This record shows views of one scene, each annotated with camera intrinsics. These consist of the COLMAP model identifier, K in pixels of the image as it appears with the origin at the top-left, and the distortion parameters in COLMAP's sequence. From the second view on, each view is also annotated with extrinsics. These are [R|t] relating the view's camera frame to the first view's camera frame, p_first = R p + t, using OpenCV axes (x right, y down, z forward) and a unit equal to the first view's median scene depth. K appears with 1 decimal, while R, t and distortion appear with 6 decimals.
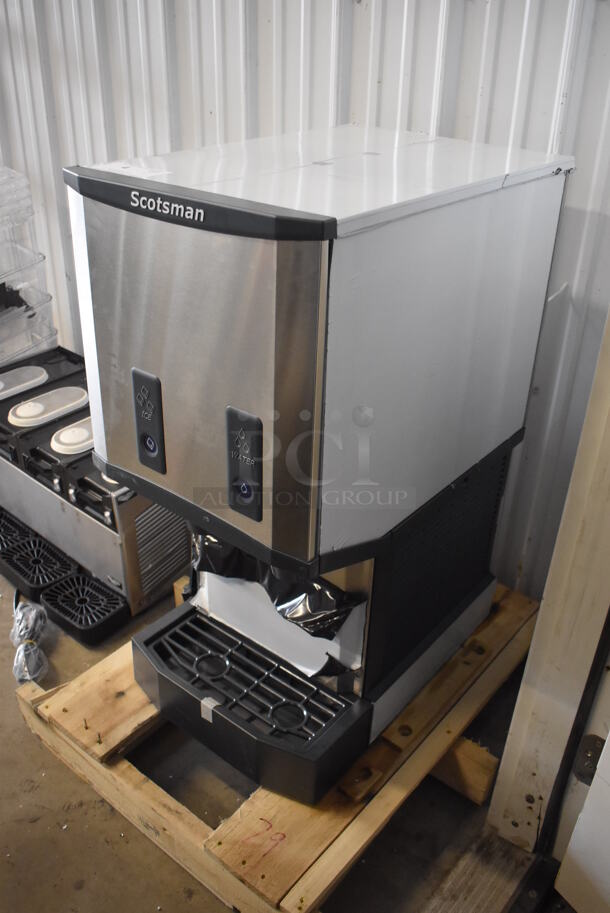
lens RADIAL K [[801.2, 0, 308.2], [0, 801.2, 458.3], [0, 0, 1]] dist [-0.098198, 0.031737]
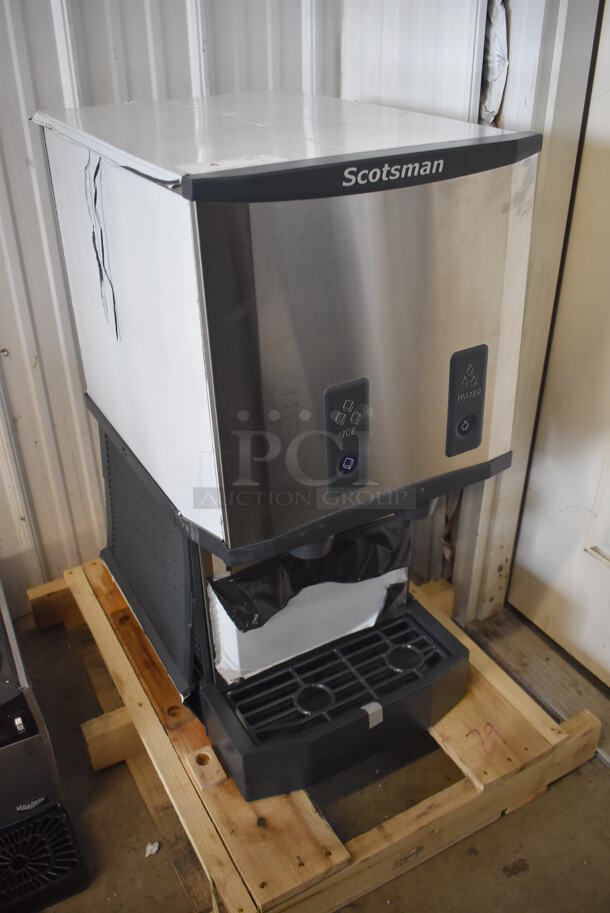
lens RADIAL K [[801.2, 0, 304.3], [0, 801.2, 458.8], [0, 0, 1]] dist [-0.098198, 0.031737]
pose [[0.371638, -0.508451, 0.776764, -0.863382], [0.495272, 0.816266, 0.297349, -0.296093], [-0.785233, 0.274204, 0.555177, 0.540290]]
